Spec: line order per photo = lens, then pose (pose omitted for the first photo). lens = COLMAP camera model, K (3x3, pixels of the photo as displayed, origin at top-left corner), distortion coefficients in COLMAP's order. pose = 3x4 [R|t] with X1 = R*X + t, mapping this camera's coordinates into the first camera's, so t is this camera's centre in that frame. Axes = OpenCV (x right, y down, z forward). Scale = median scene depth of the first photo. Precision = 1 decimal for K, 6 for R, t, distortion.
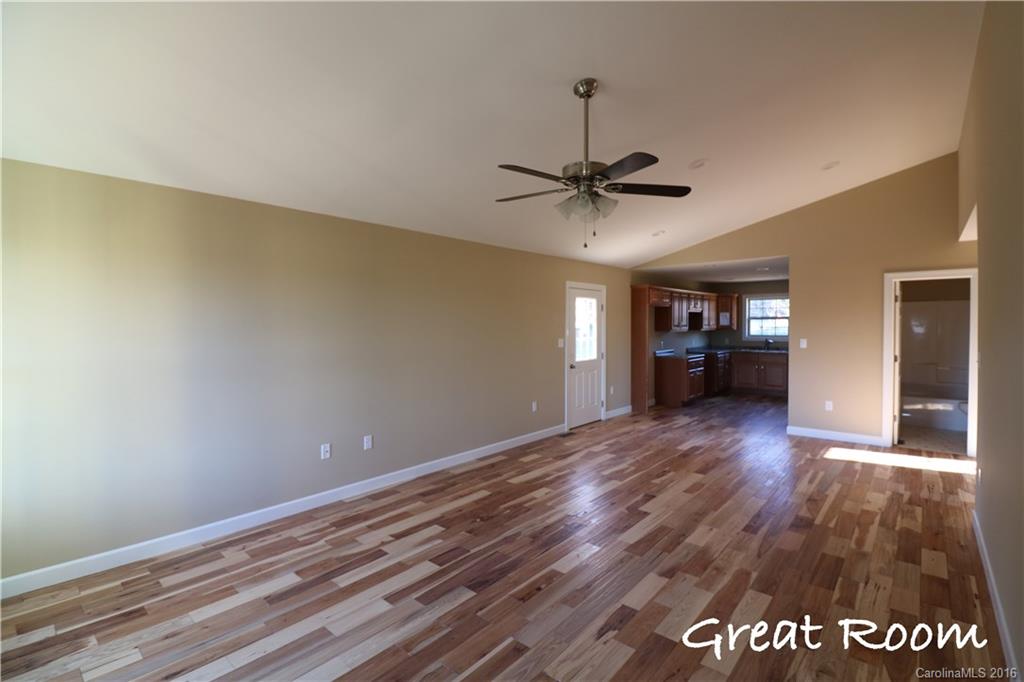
lens RADIAL K [[472.9, 0, 511.7], [0, 472.9, 331.0], [0, 0, 1]] dist [-0.014354, -0.002661]
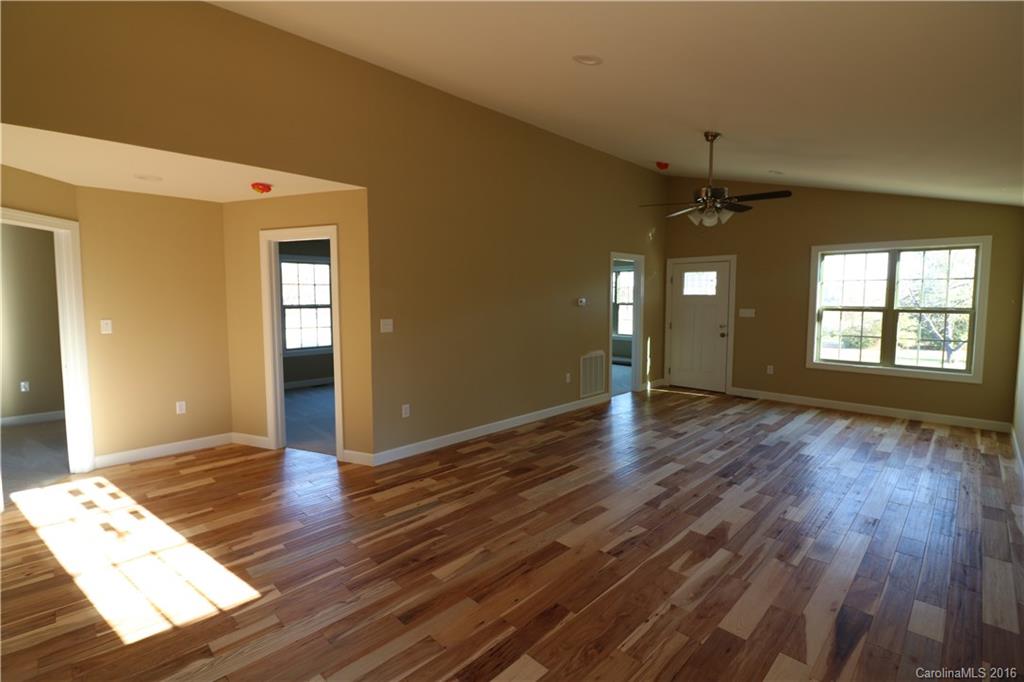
lens RADIAL K [[472.9, 0, 511.5], [0, 472.9, 334.2], [0, 0, 1]] dist [-0.014354, -0.002661]
pose [[-0.997751, -0.002026, 0.067003, 0.458922], [0.004663, 0.995023, 0.099532, -0.027481], [-0.066871, 0.099620, -0.992776, 1.711752]]
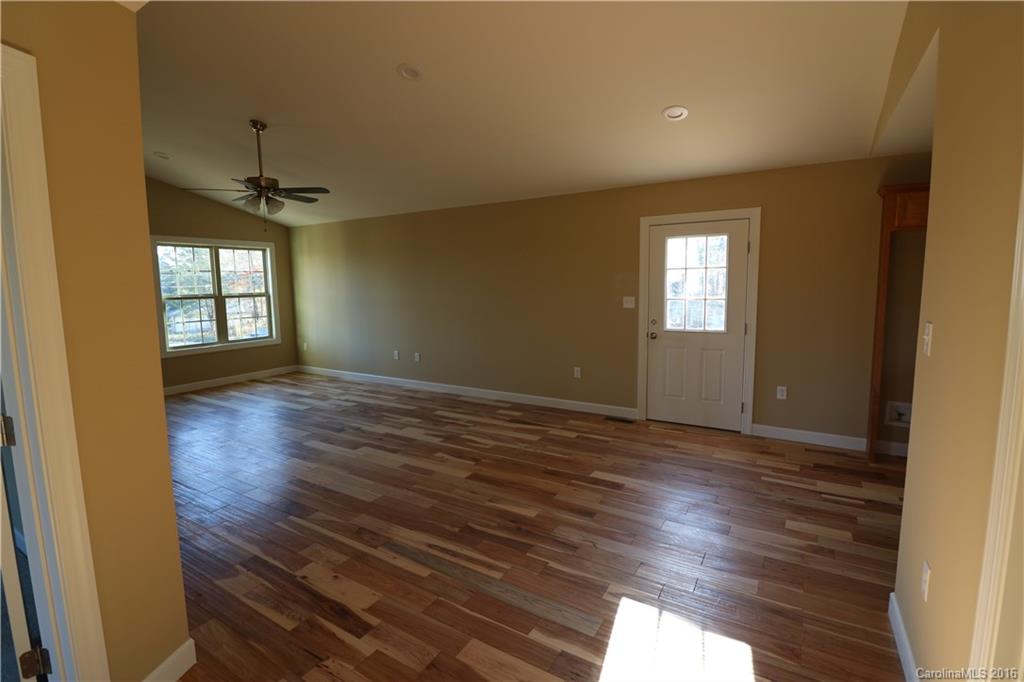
lens RADIAL K [[472.9, 0, 509.0], [0, 472.9, 339.6], [0, 0, 1]] dist [-0.014354, -0.002661]
pose [[0.164170, 0.121088, -0.978972, 1.230320], [-0.002121, 0.992478, 0.122403, -0.011728], [0.986430, -0.018019, 0.163192, 1.022729]]
